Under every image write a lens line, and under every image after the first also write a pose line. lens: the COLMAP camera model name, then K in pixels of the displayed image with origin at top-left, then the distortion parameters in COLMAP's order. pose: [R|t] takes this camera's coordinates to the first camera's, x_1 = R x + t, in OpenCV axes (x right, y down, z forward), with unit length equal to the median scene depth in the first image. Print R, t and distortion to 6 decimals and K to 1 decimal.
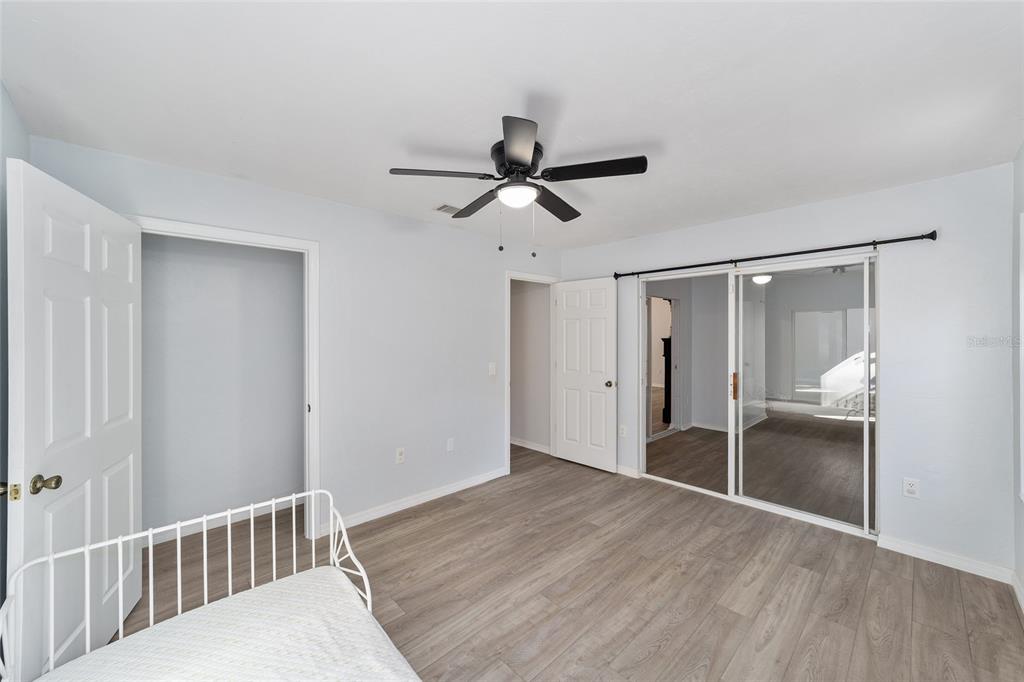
lens RADIAL K [[395.3, 0, 508.6], [0, 395.3, 343.5], [0, 0, 1]] dist [-0.017082, 0.008948]
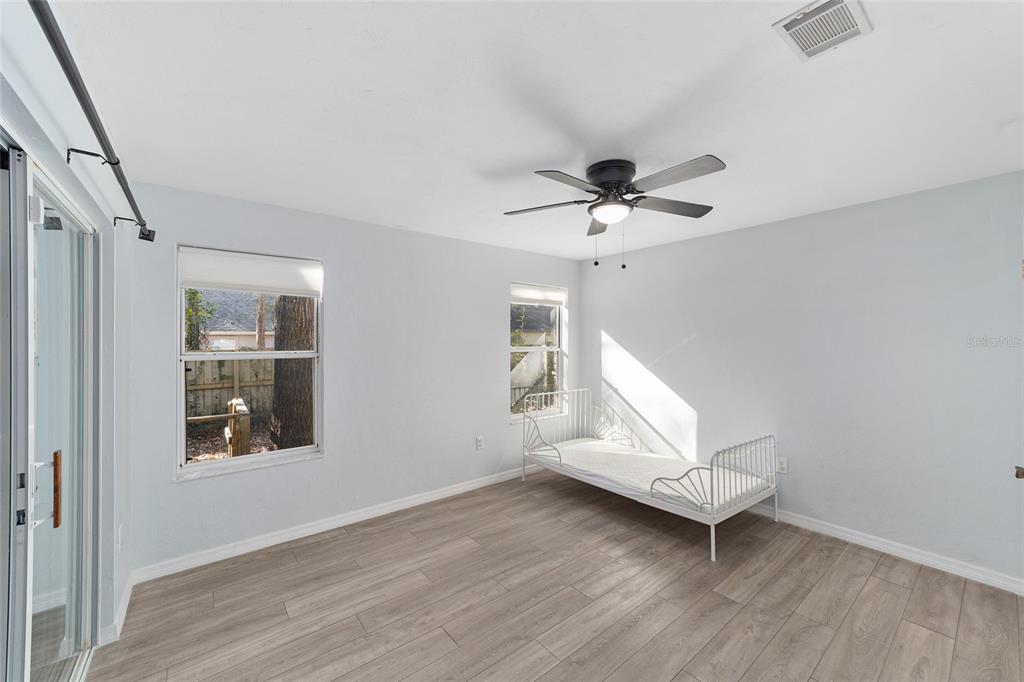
lens RADIAL K [[395.3, 0, 508.6], [0, 395.3, 343.5], [0, 0, 1]] dist [-0.017082, 0.008948]
pose [[-0.996696, 0.007247, 0.080904, 0.209112], [0.009141, 0.999692, 0.023067, -0.042676], [-0.080712, 0.023730, -0.996455, 2.027206]]
